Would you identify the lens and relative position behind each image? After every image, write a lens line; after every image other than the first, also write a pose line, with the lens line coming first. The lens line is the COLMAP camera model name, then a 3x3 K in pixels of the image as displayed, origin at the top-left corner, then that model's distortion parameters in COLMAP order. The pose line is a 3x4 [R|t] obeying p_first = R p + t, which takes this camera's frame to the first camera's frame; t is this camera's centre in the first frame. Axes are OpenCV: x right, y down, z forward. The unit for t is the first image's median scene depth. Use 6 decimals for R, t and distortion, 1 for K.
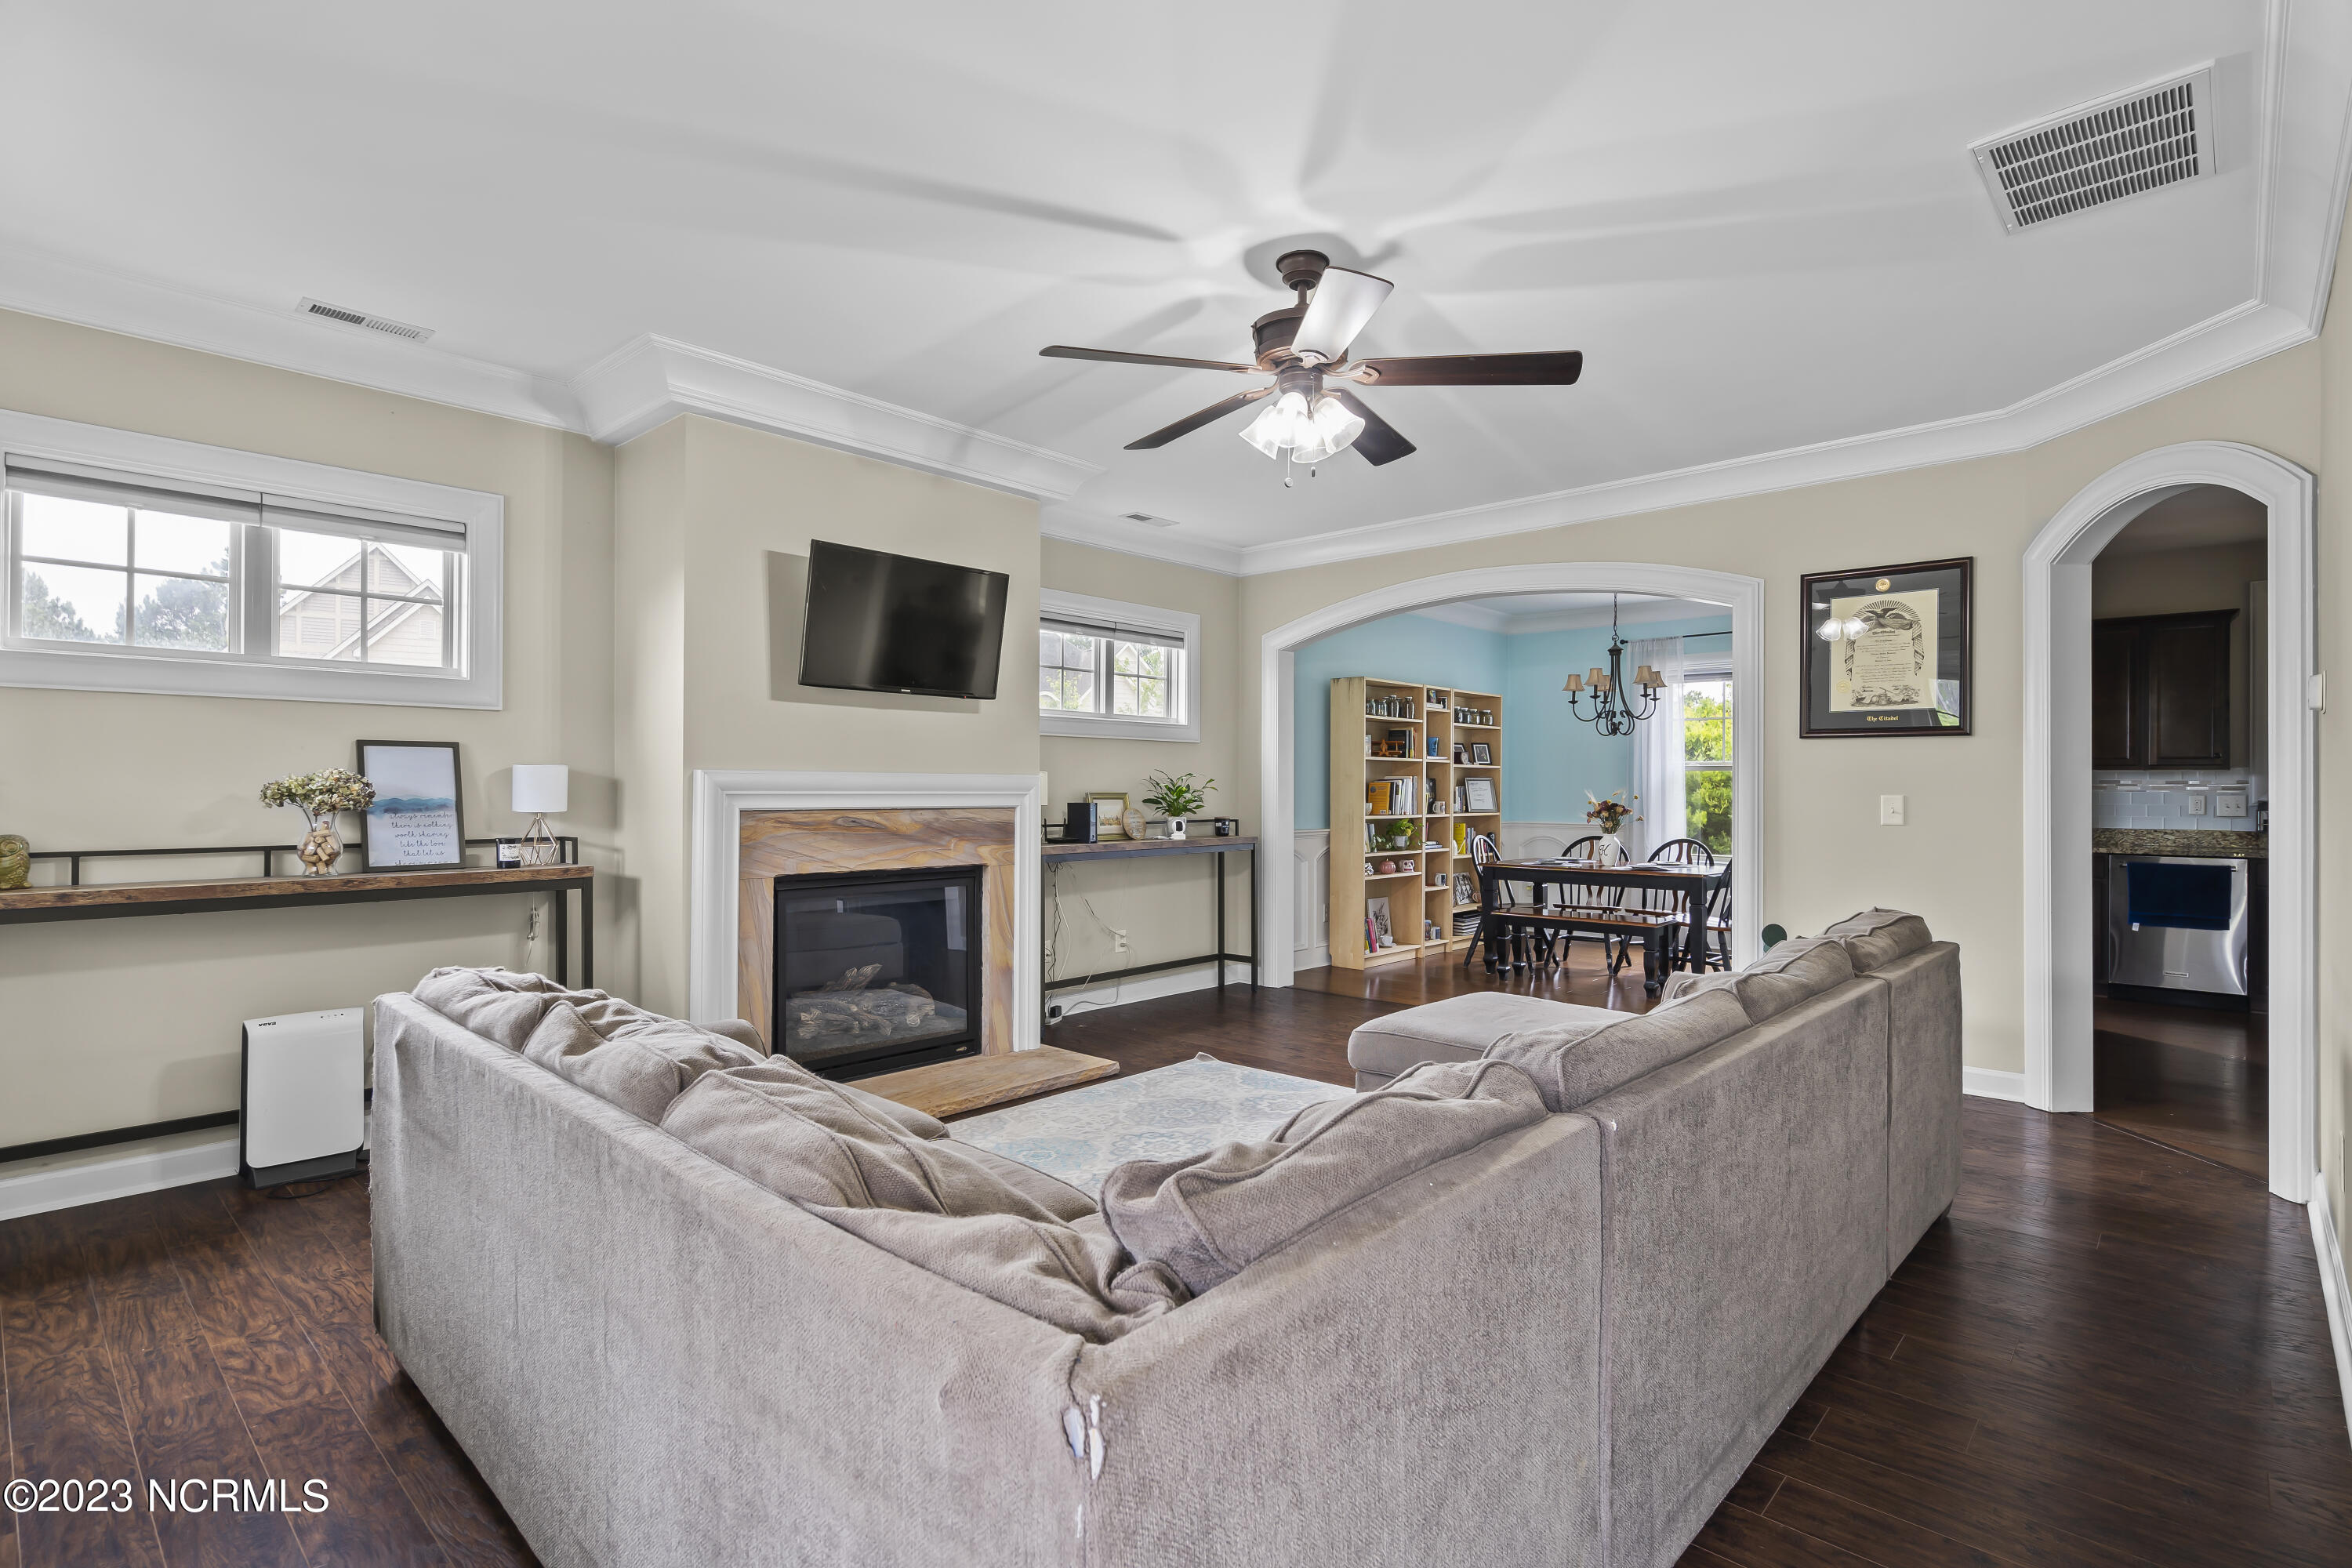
lens RADIAL K [[1146.8, 0, 1180.6], [0, 1146.8, 787.3], [0, 0, 1]] dist [0.001855, 0.001799]
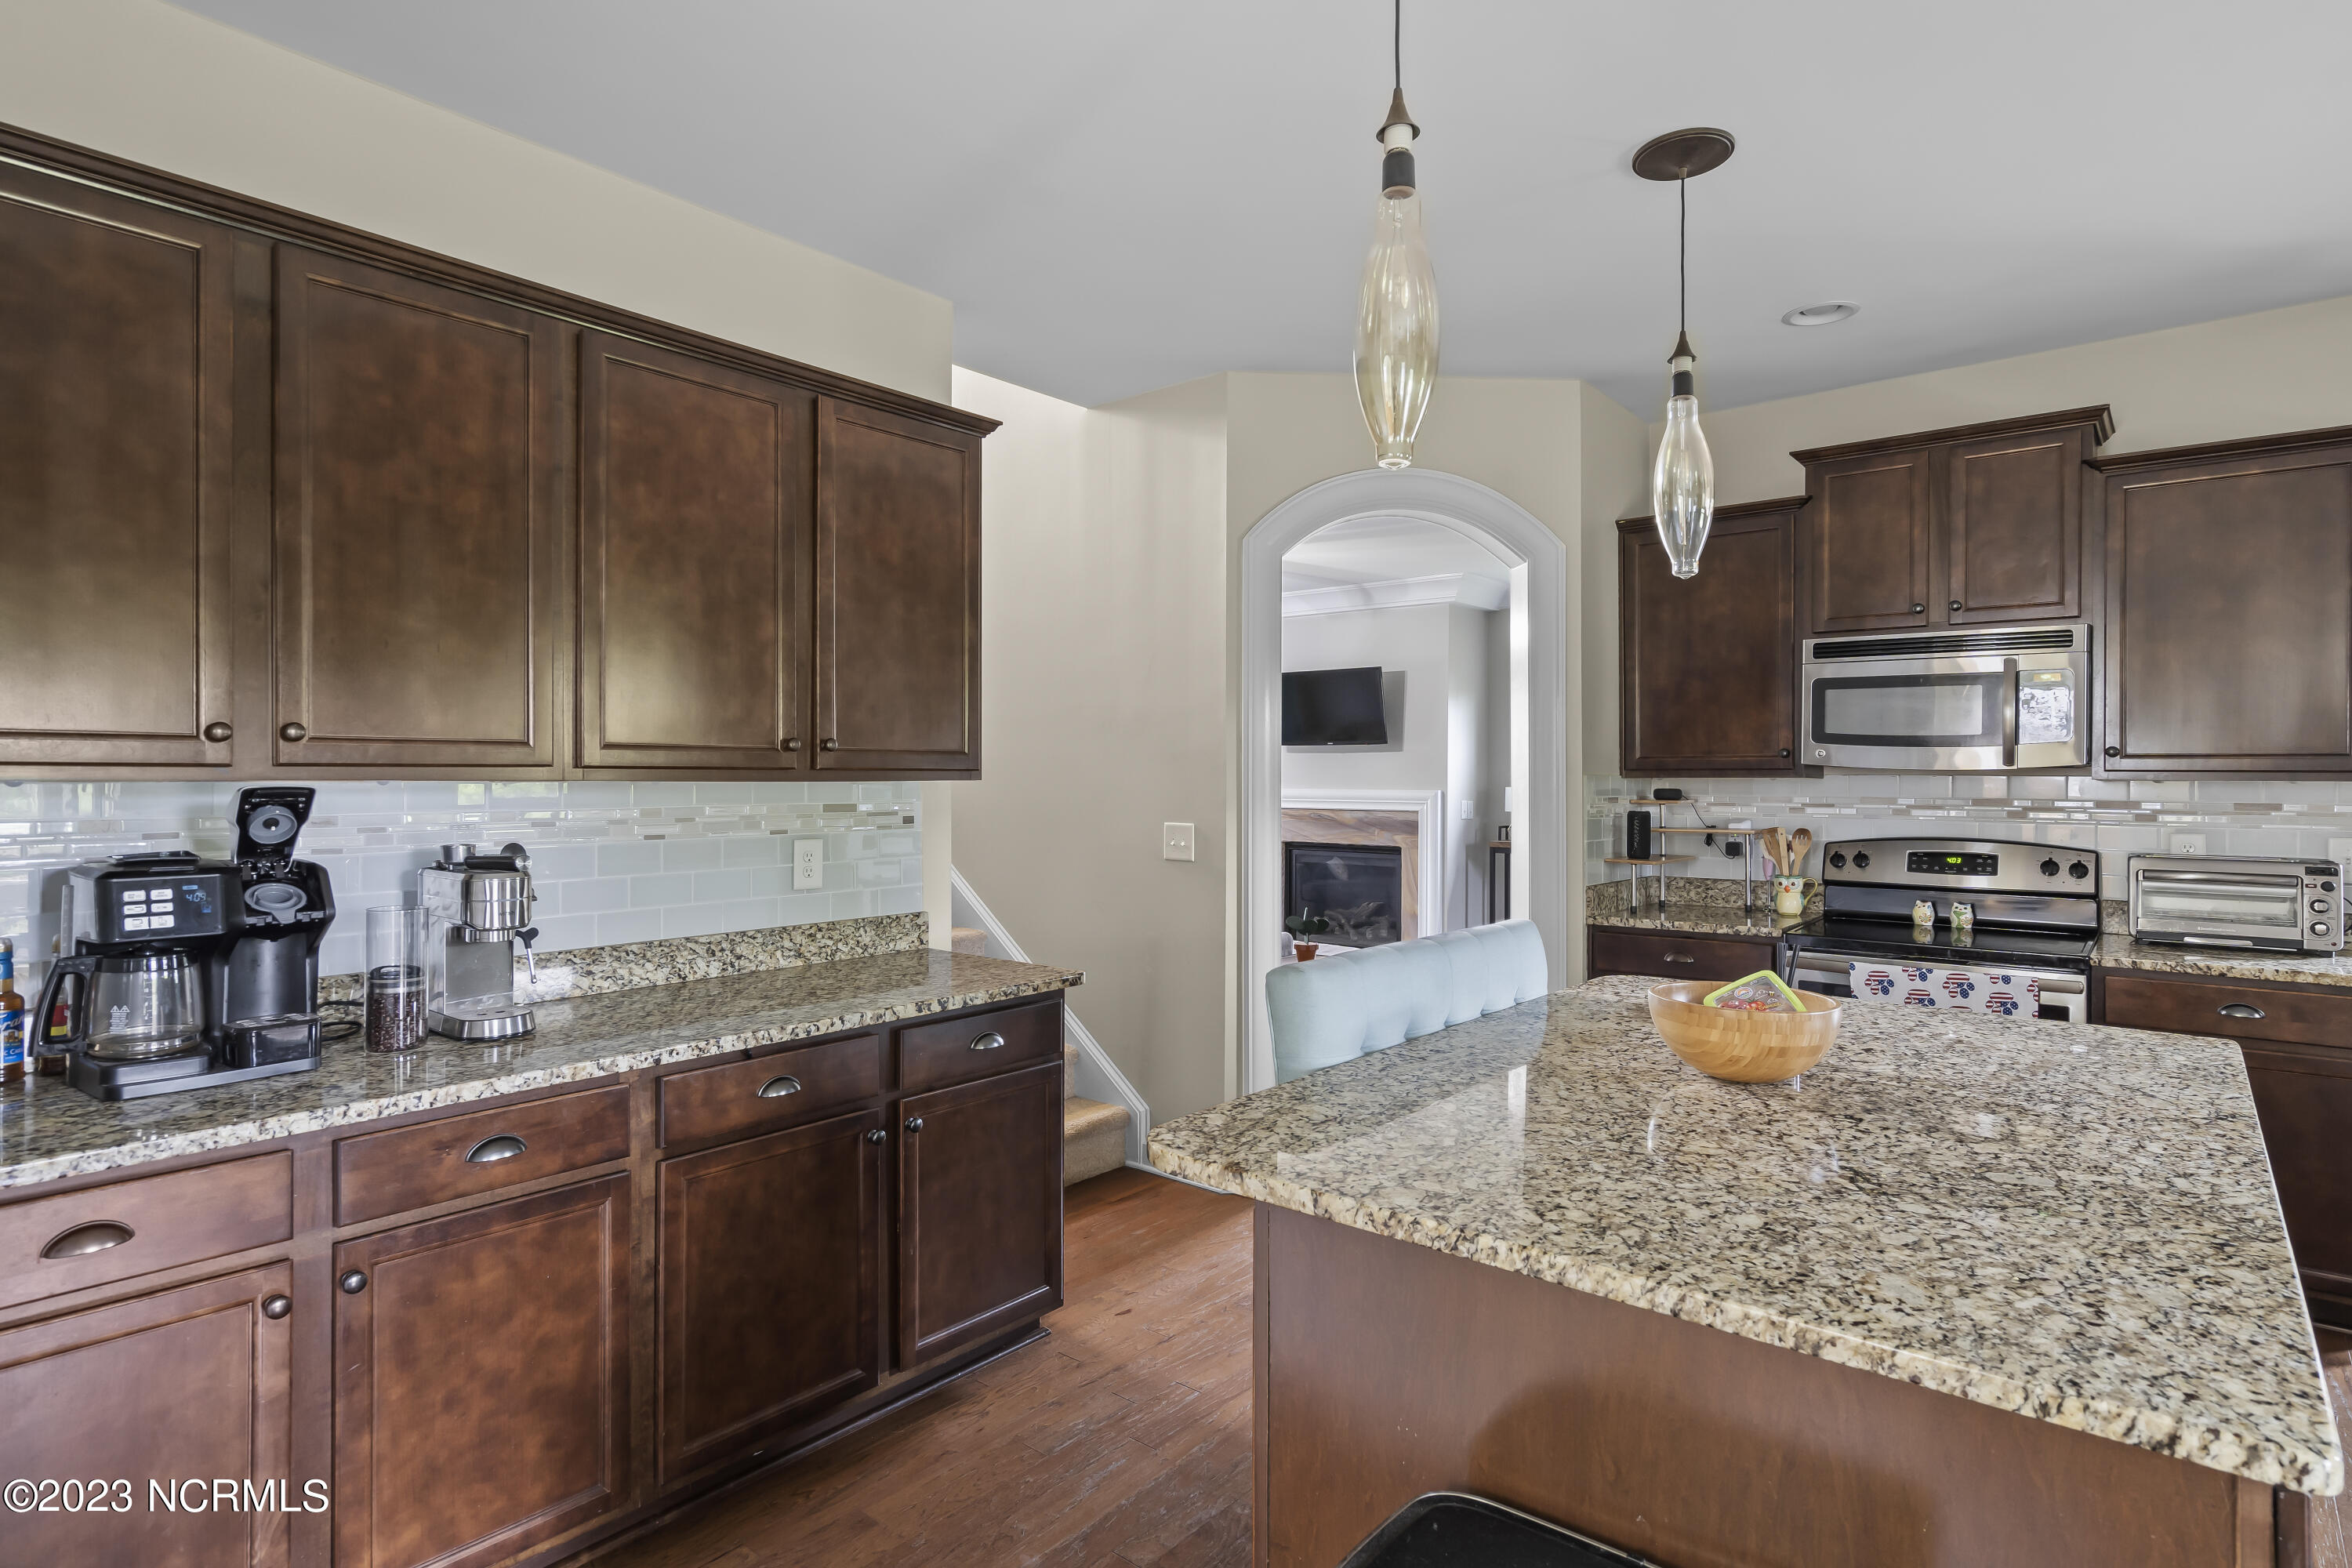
lens RADIAL K [[1202.3, 0, 1169.8], [0, 1202.3, 774.2], [0, 0, 1]] dist [0.001893, 0.001399]
pose [[0.052242, -0.005628, -0.998619, 1.527098], [-0.000540, 0.999984, -0.005664, -0.024532], [0.998634, 0.000835, 0.052238, 0.611677]]
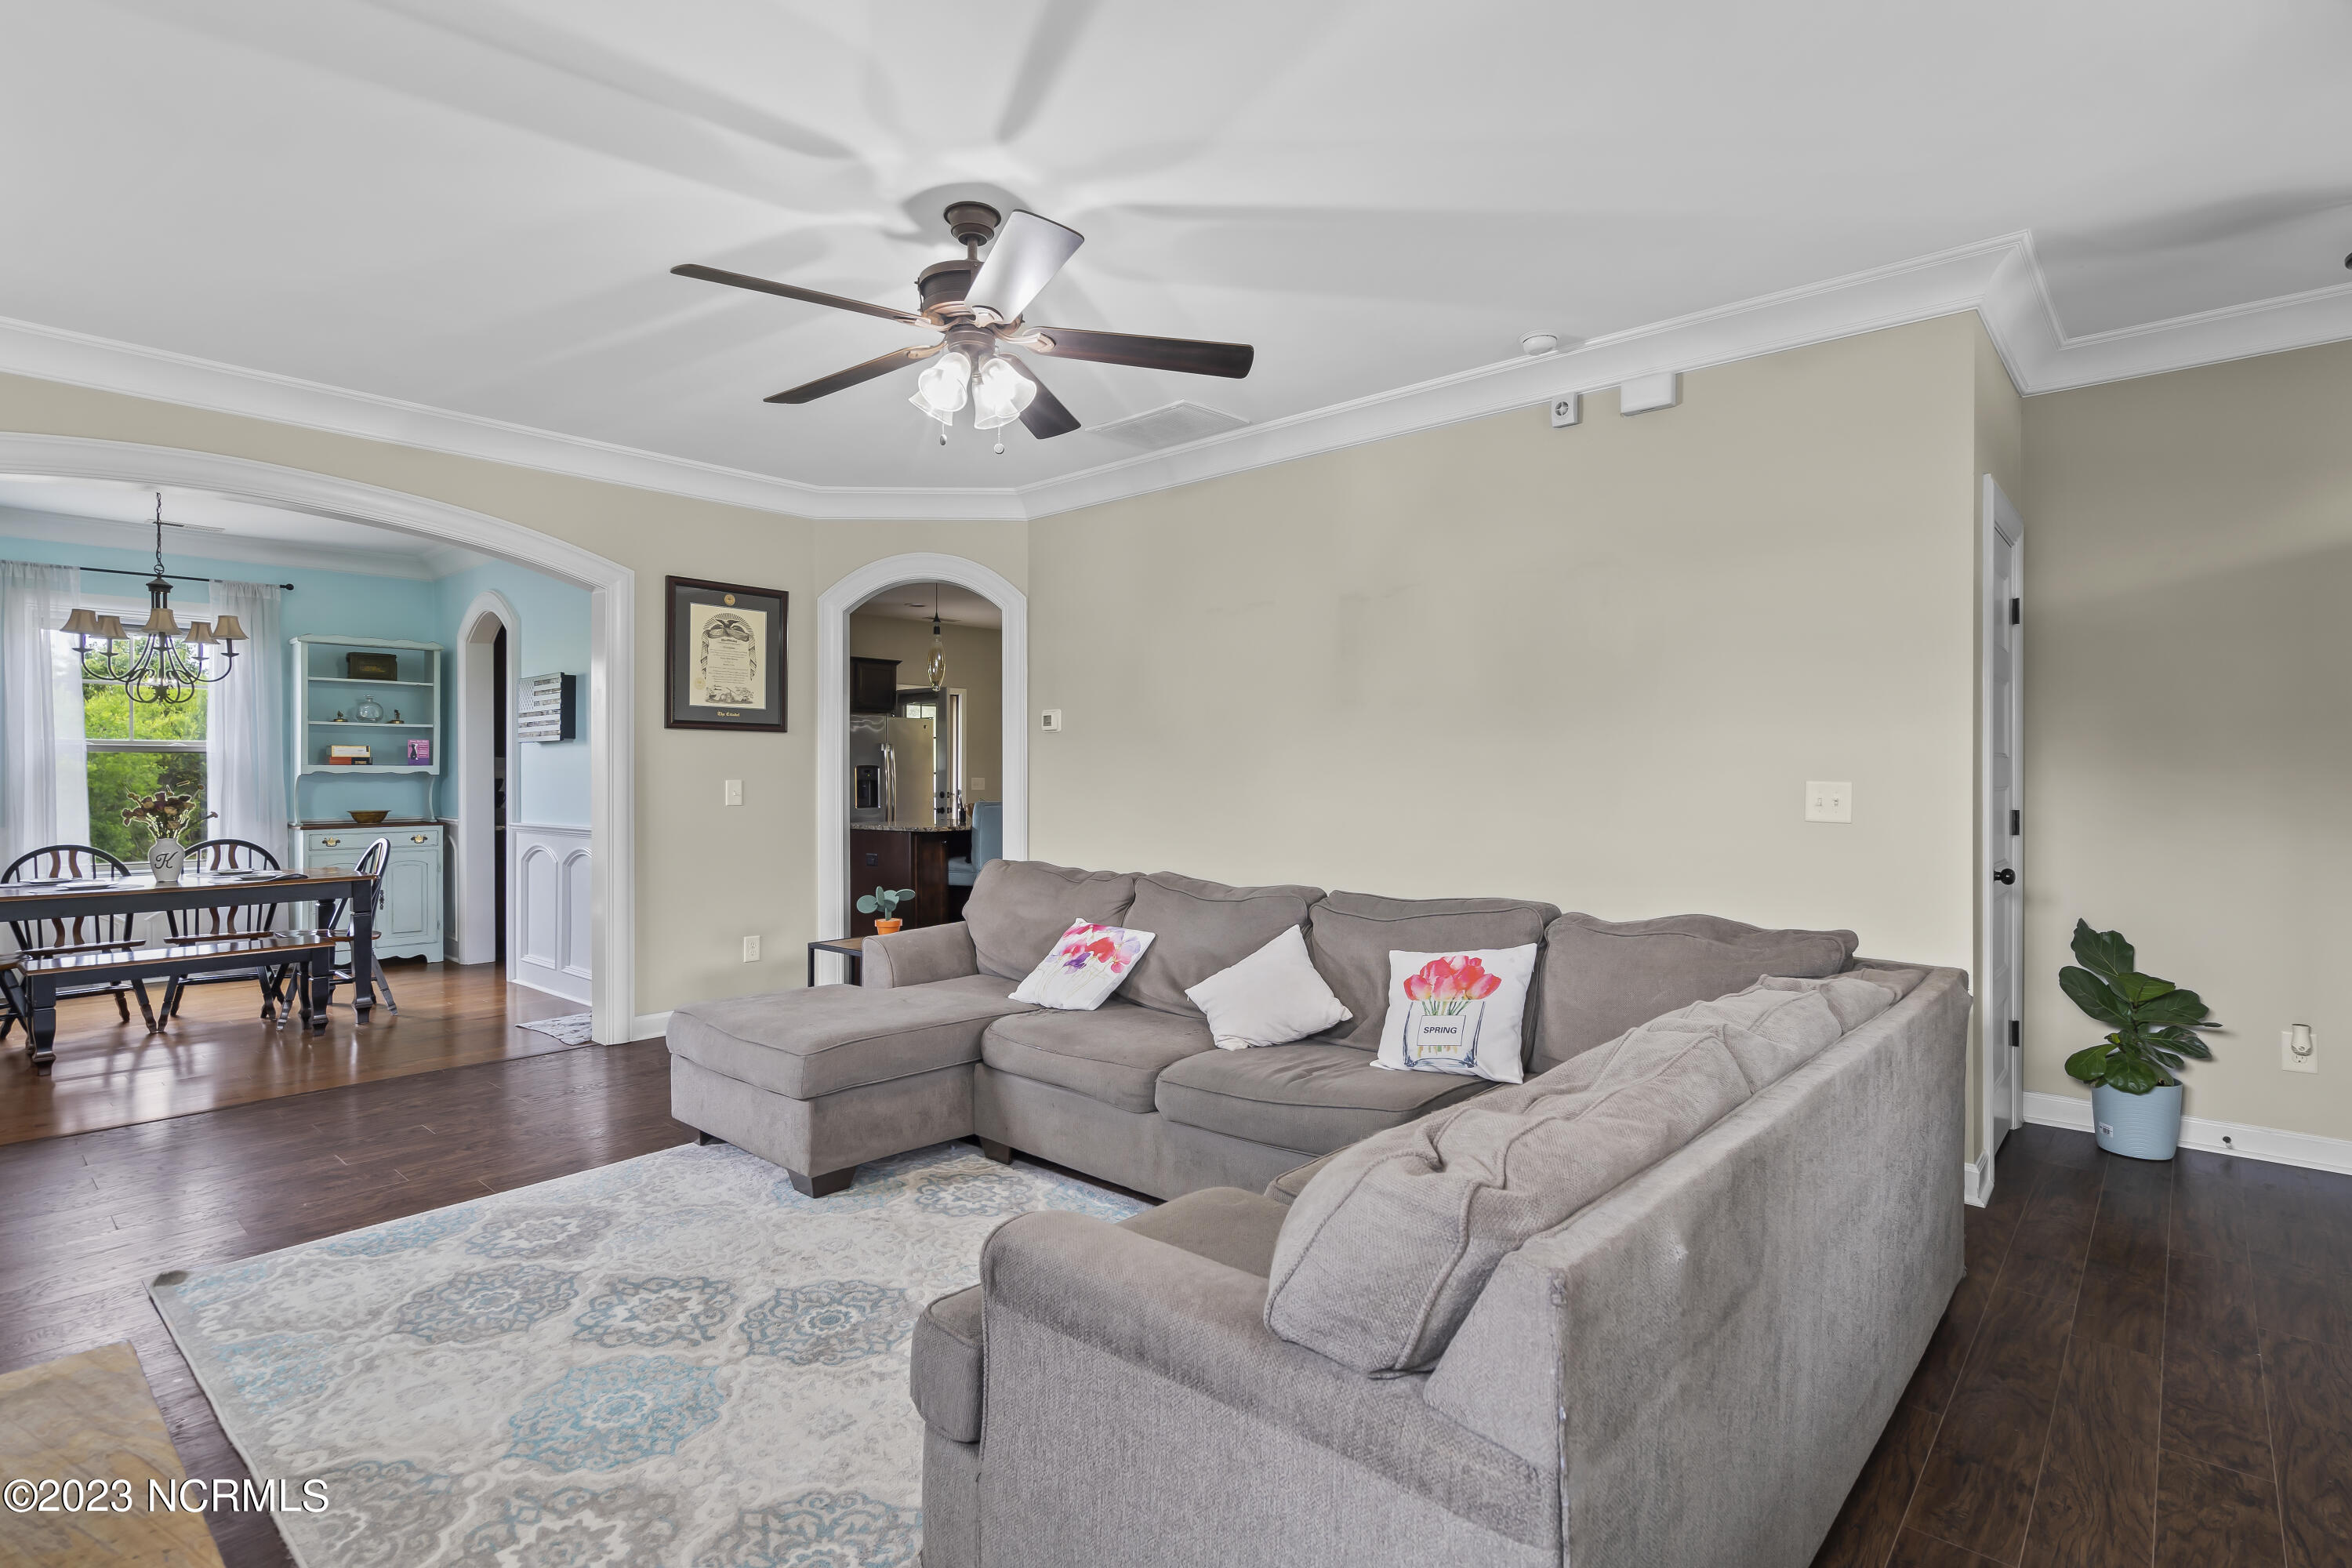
lens RADIAL K [[1146.8, 0, 1171.5], [0, 1146.8, 774.8], [0, 0, 1]] dist [0.001855, 0.001799]
pose [[-0.015855, -0.002885, 0.999870, -0.554825], [0.000723, 0.999996, 0.002897, -0.001996], [-0.999874, 0.000769, -0.015853, 0.566828]]
